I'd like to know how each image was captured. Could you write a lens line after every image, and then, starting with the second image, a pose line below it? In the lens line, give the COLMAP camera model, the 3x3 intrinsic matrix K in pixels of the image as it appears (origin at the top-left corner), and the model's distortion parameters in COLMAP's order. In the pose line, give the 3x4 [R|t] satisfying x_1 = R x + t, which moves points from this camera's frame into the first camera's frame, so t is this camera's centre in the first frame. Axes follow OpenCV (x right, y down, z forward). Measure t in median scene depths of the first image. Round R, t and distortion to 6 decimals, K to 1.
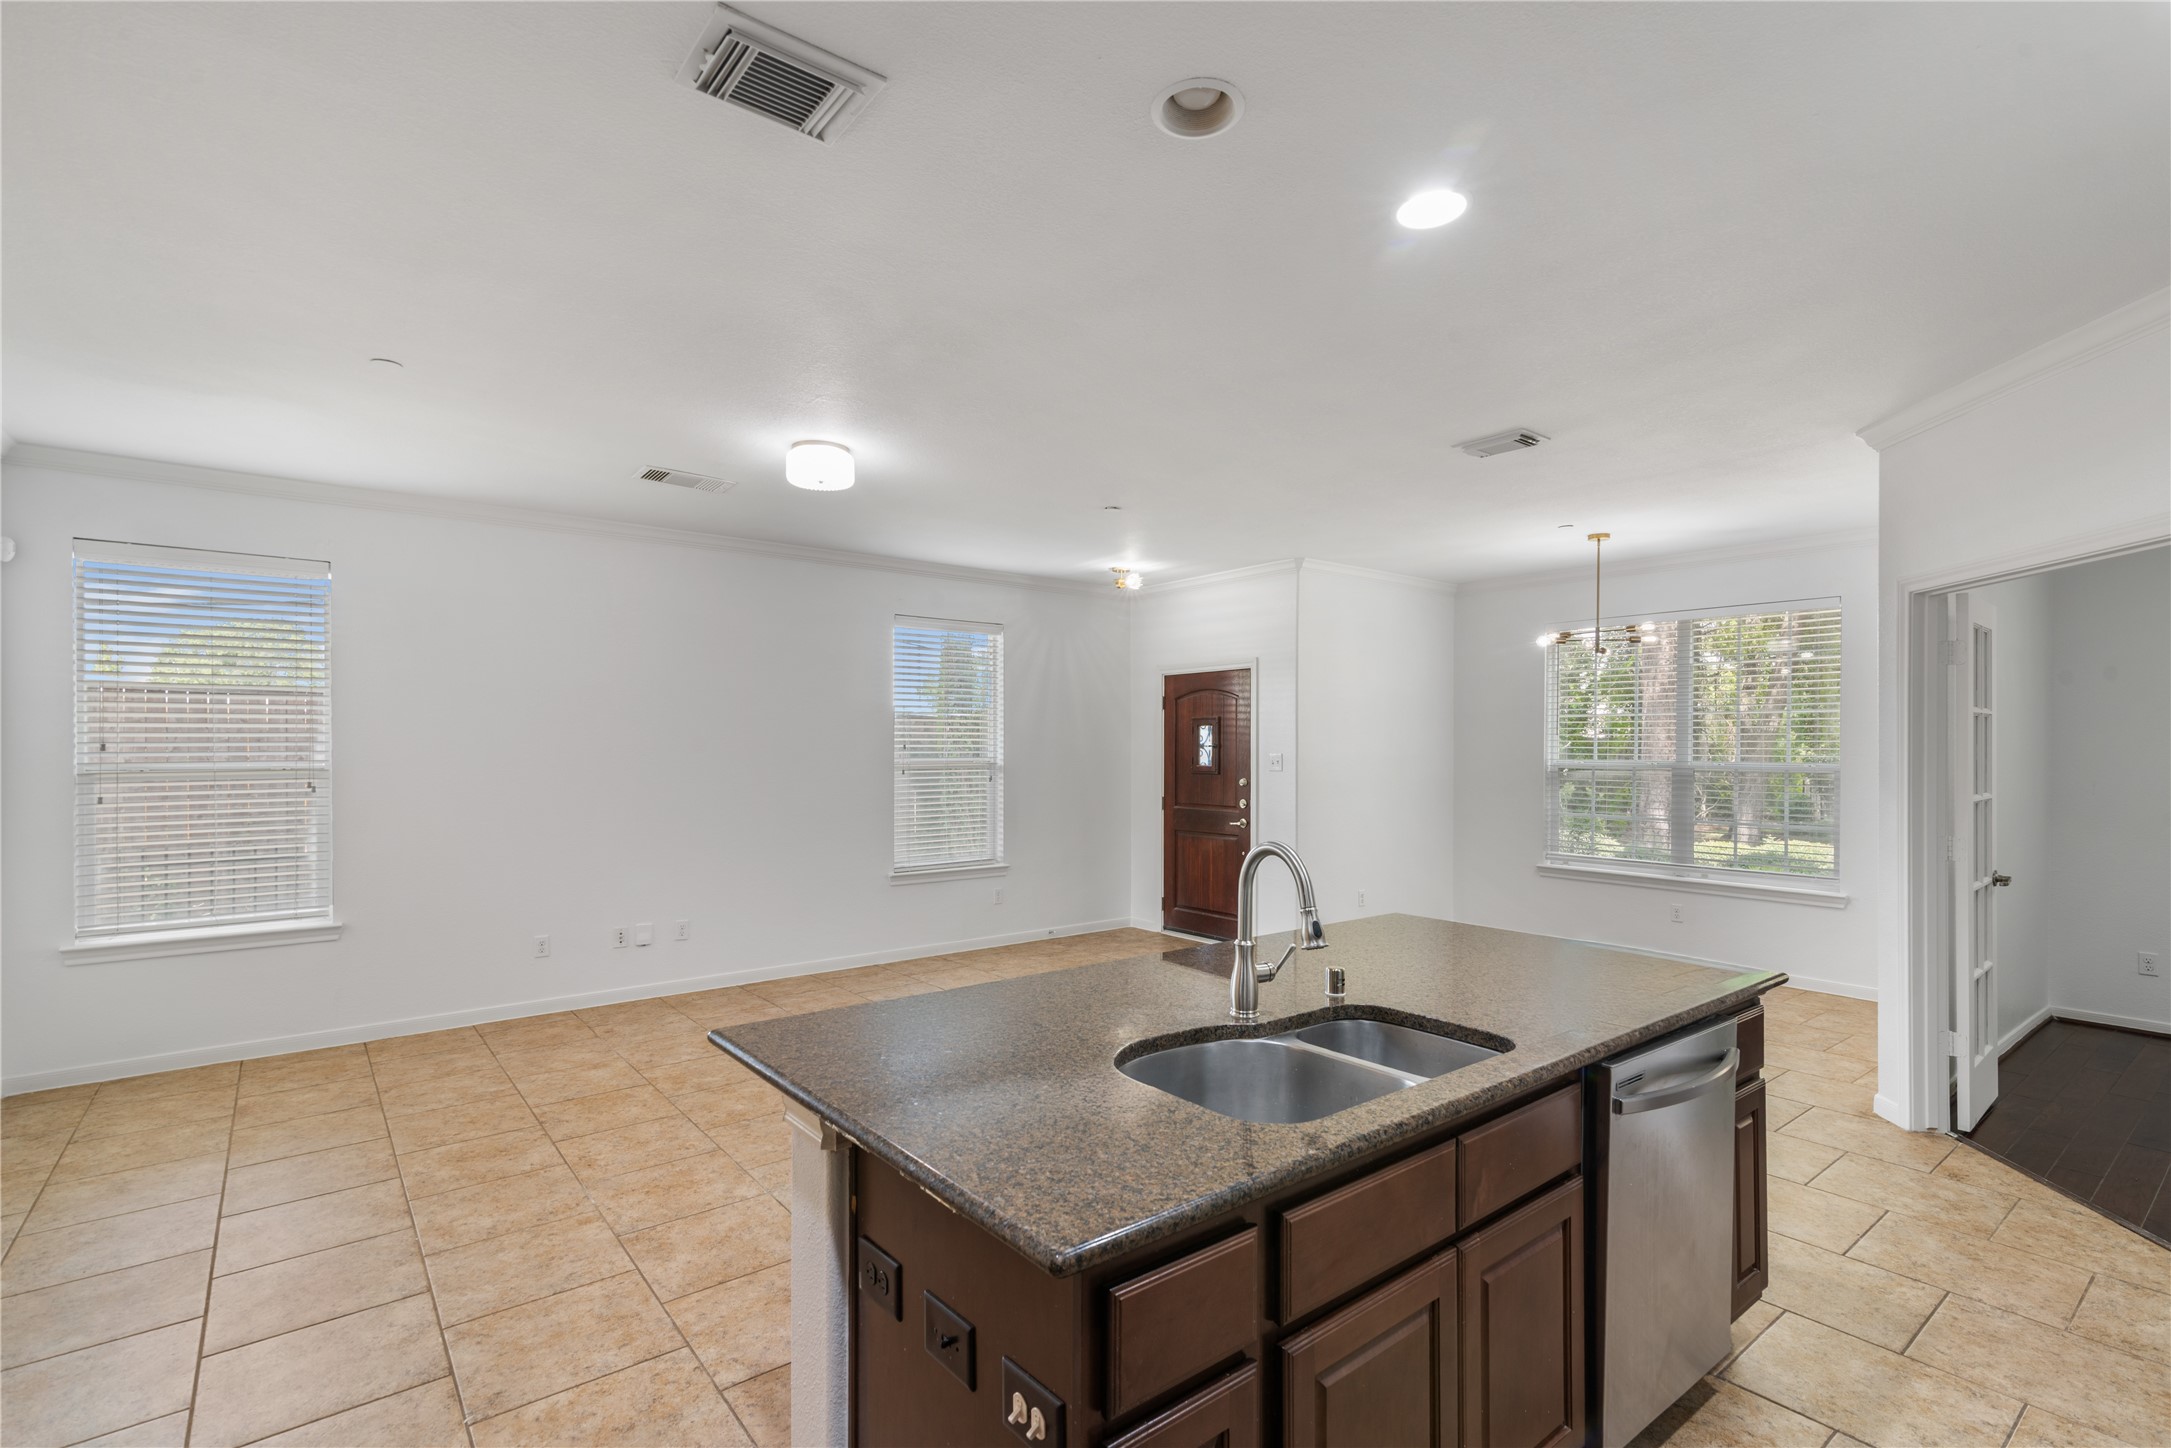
lens RADIAL K [[994.3, 0, 1083.5], [0, 994.3, 753.4], [0, 0, 1]] dist [0.023490, -0.003726]
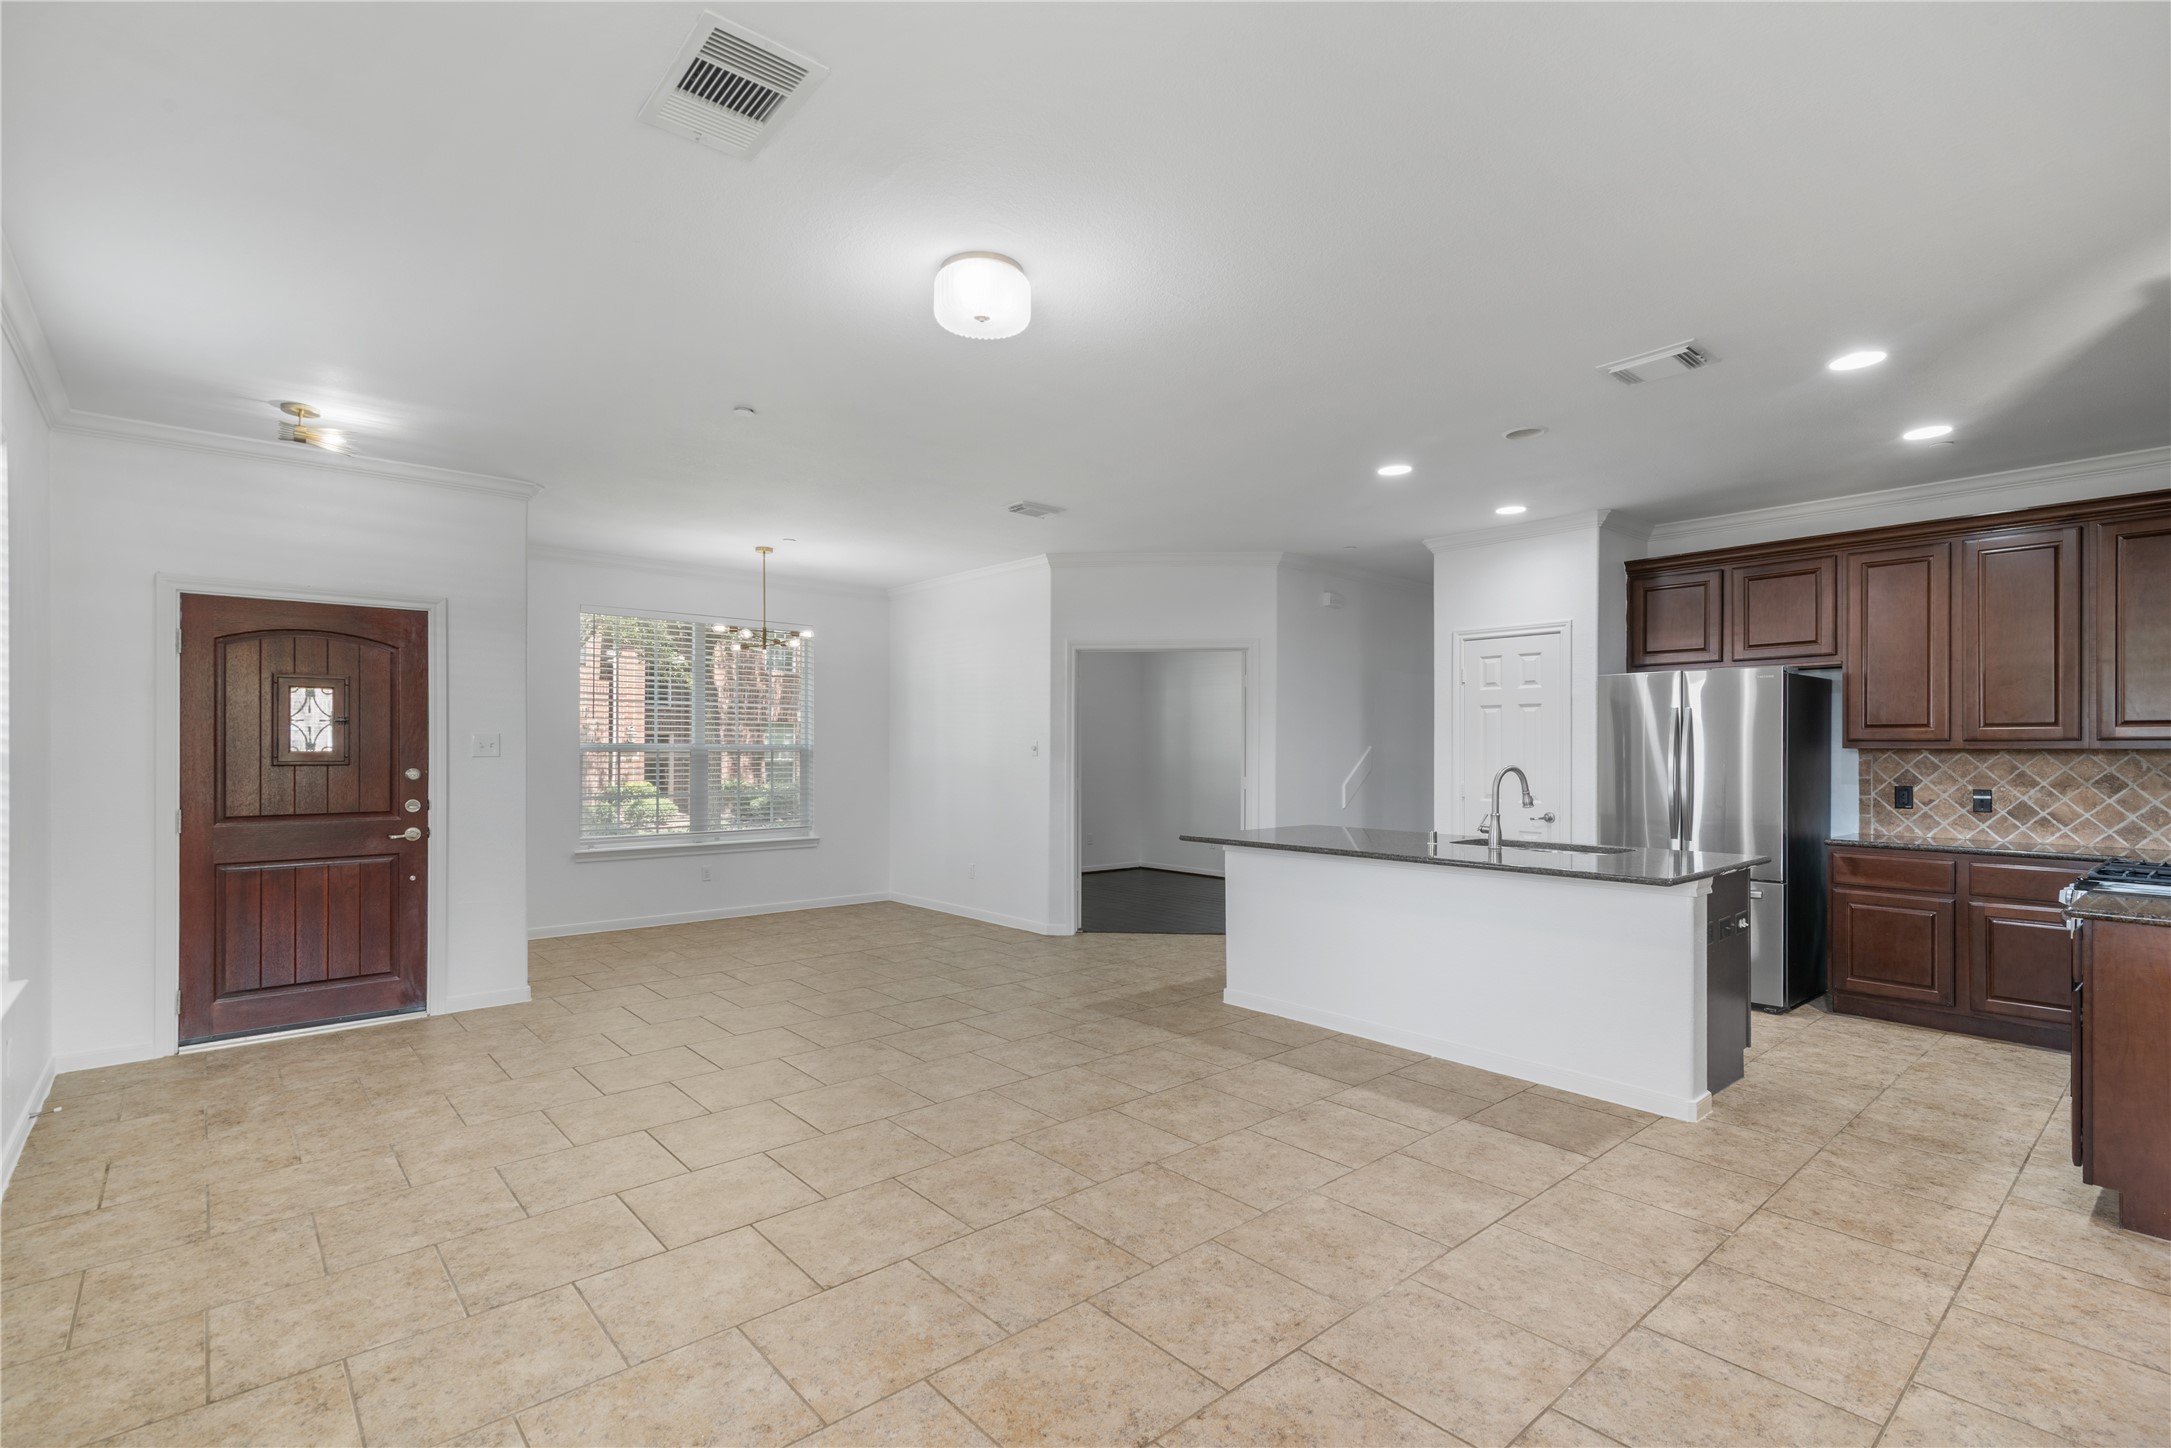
lens RADIAL K [[994.3, 0, 1090.0], [0, 994.3, 747.4], [0, 0, 1]] dist [0.023490, -0.003726]
pose [[-0.049000, 0.000606, 0.998799, -0.673522], [0.001492, 0.999999, -0.000534, 0.013000], [-0.998798, 0.001464, -0.049000, 0.681143]]
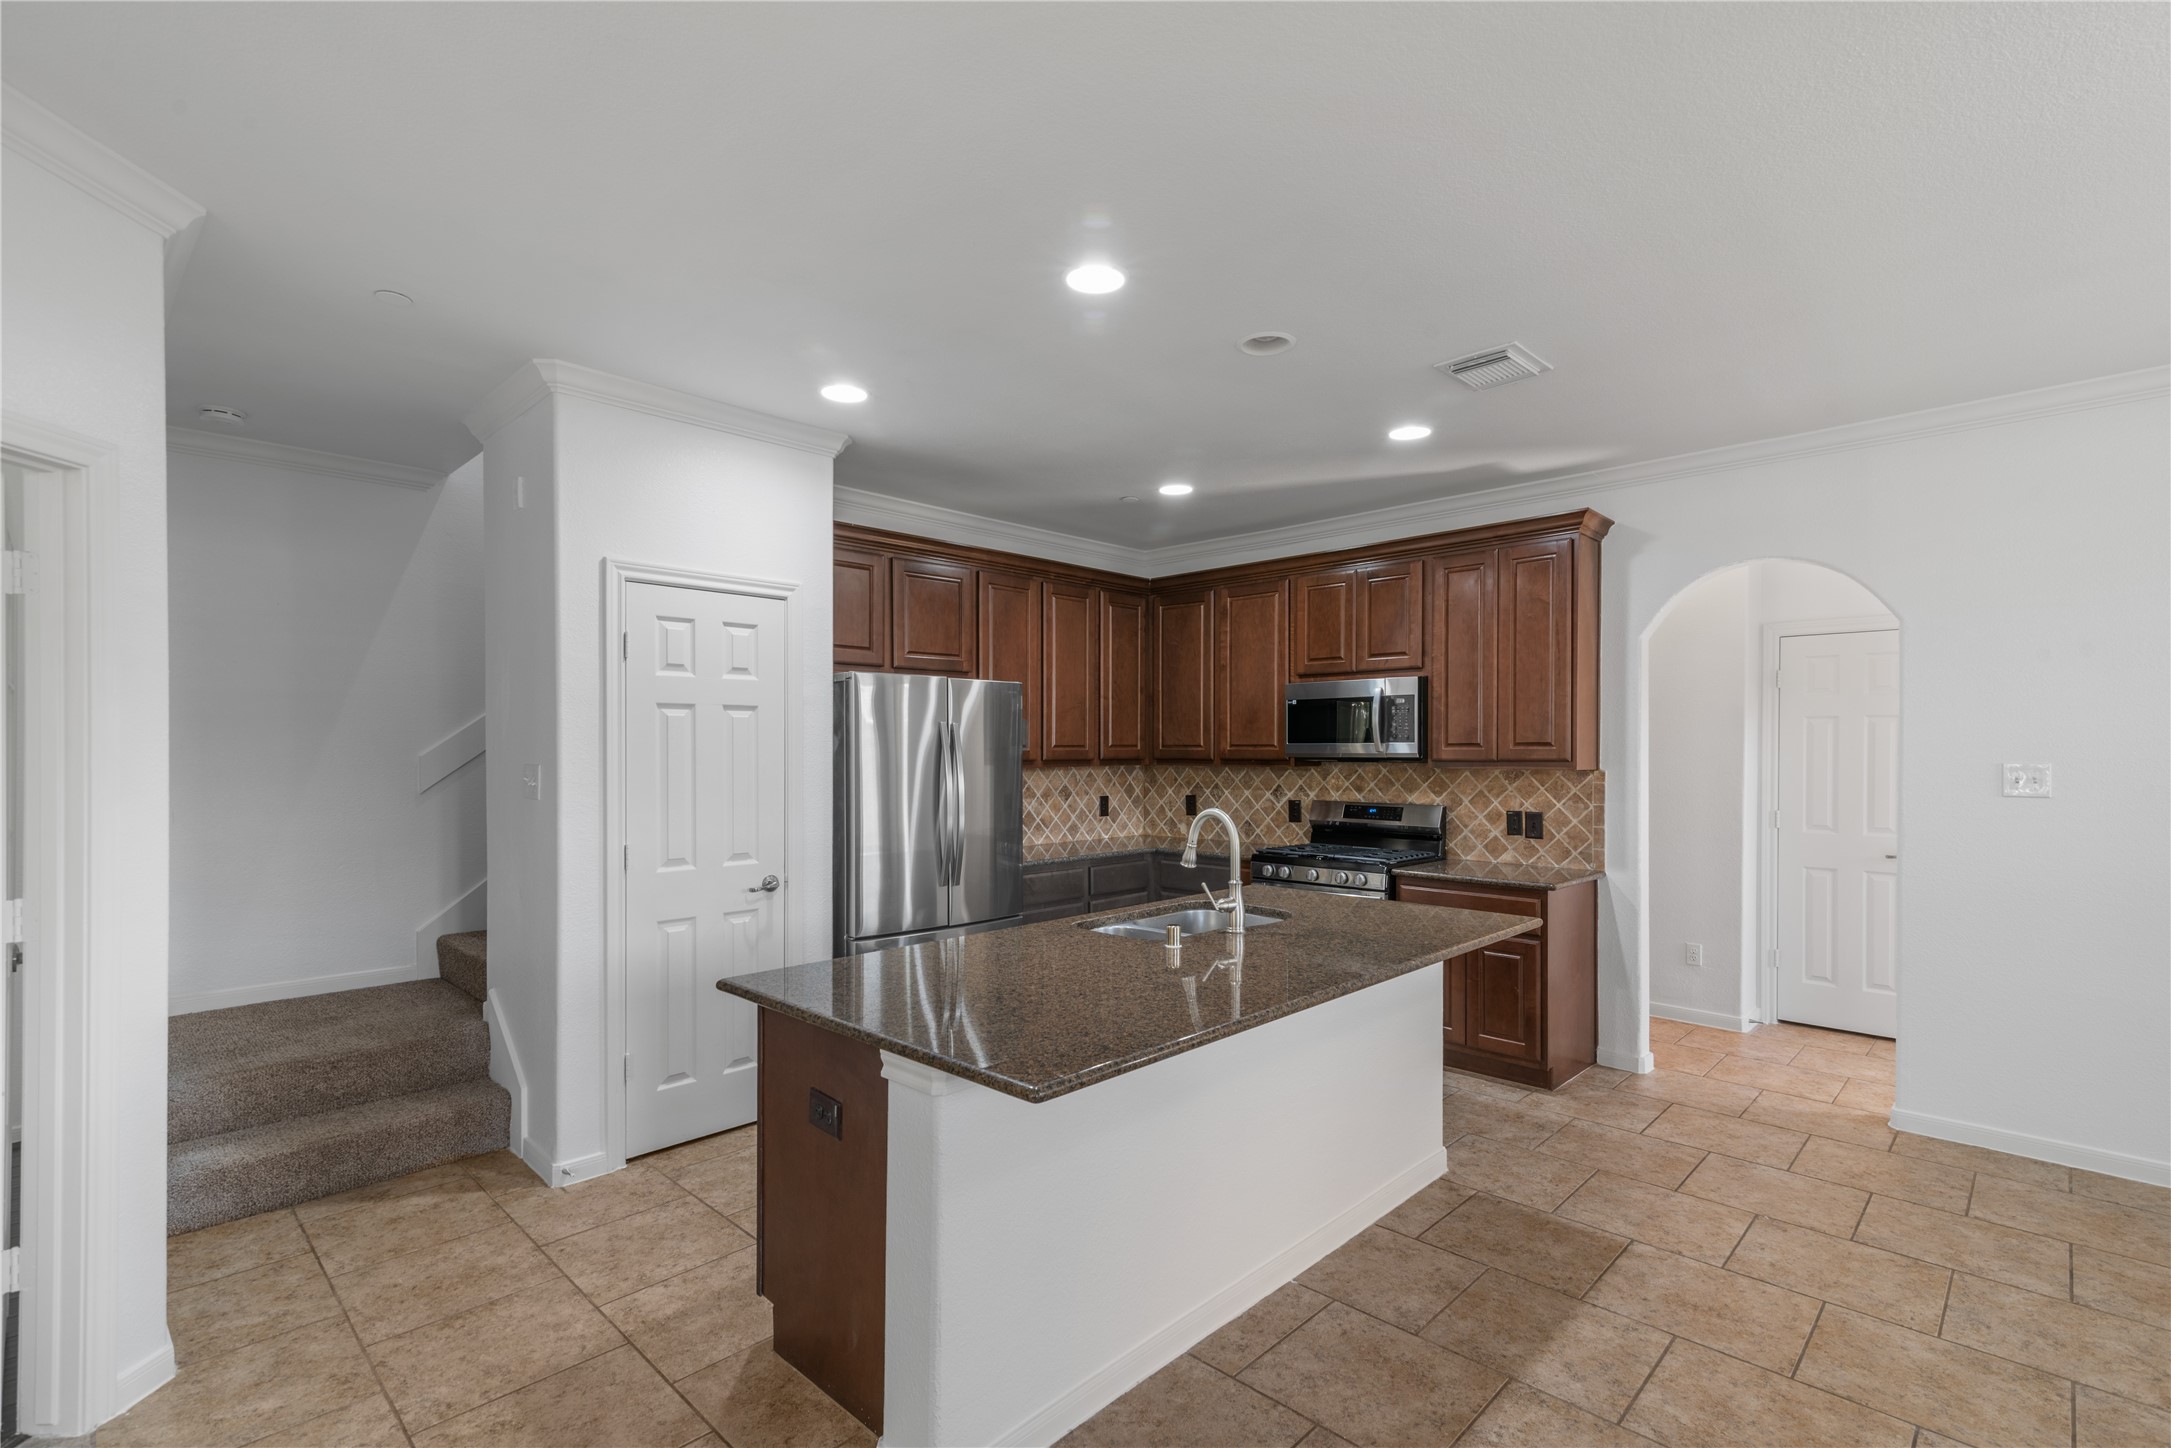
lens RADIAL K [[994.3, 0, 1079.8], [0, 994.3, 750.3], [0, 0, 1]] dist [0.023490, -0.003726]
pose [[-0.992355, -0.000784, -0.123410, 0.200641], [-0.001687, 0.999973, 0.007213, -0.007828], [0.123401, 0.007367, -0.992330, 0.838749]]
